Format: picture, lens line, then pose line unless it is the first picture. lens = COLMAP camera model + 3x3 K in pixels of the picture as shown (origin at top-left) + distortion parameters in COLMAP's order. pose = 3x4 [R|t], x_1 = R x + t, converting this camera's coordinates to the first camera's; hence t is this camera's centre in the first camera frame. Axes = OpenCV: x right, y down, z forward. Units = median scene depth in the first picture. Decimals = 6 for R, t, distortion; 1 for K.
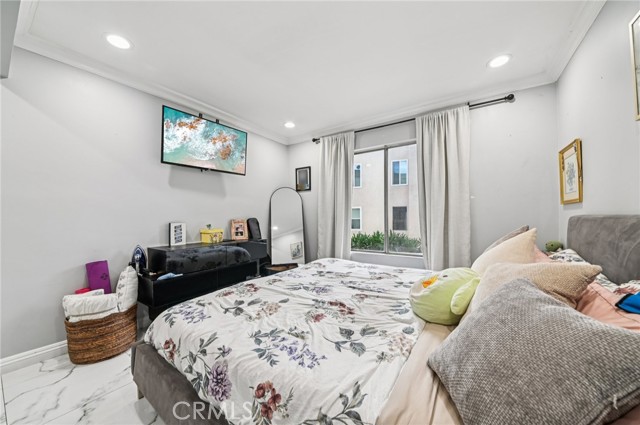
lens RADIAL K [[227.7, 0, 319.1], [0, 227.7, 214.9], [0, 0, 1]] dist [0.000923, -0.000047]
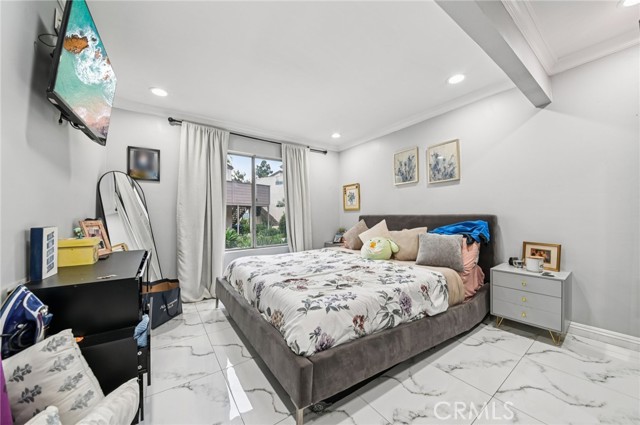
lens RADIAL K [[227.7, 0, 319.1], [0, 227.7, 214.9], [0, 0, 1]] dist [0.000923, -0.000047]
pose [[0.362385, 0.008120, 0.931993, -0.847246], [0.001278, 0.999957, -0.009209, 0.015155], [-0.932027, 0.004529, 0.362359, 0.347713]]
